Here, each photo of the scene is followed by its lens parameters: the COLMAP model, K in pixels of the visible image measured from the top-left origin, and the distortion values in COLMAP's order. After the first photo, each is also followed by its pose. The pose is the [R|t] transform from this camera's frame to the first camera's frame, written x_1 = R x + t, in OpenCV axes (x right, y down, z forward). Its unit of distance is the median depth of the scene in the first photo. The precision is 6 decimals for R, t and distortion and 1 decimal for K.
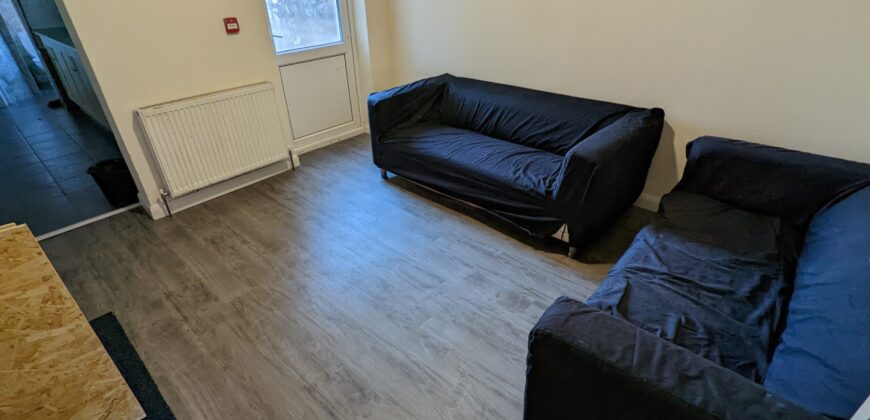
lens RADIAL K [[411.0, 0, 429.3], [0, 411.0, 215.1], [0, 0, 1]] dist [-0.000953, 0.000015]
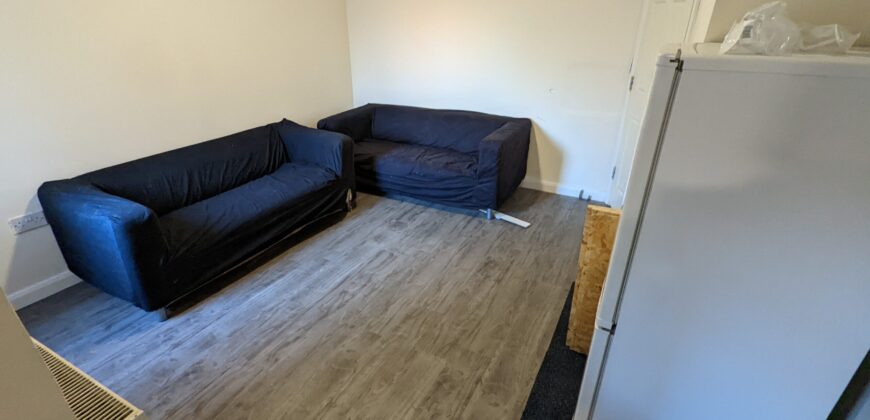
lens RADIAL K [[411.0, 0, 432.2], [0, 411.0, 205.6], [0, 0, 1]] dist [-0.000953, 0.000015]
pose [[-0.247589, -0.372580, 0.894362, -1.159770], [0.517335, 0.729654, 0.447180, -0.464918], [-0.819185, 0.573402, 0.012094, 0.790126]]
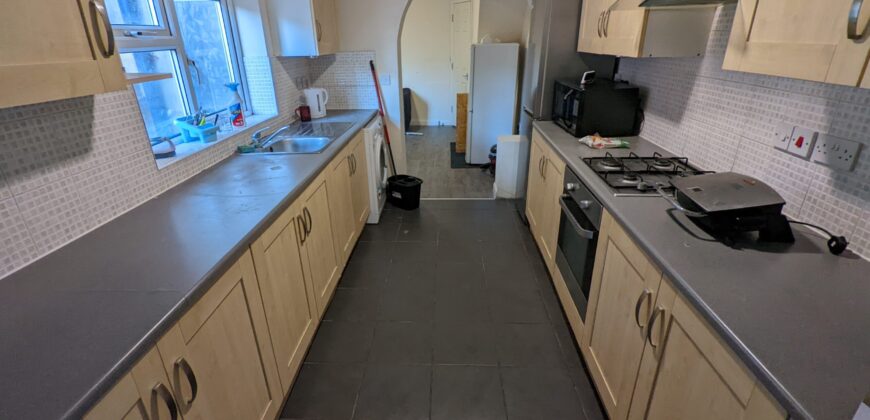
lens RADIAL K [[411.0, 0, 433.3], [0, 411.0, 211.7], [0, 0, 1]] dist [-0.000953, 0.000015]
pose [[-0.649311, -0.260969, 0.714346, -3.547134], [0.424925, 0.654507, 0.625347, -1.714798], [-0.630741, 0.709589, -0.314086, 2.956964]]
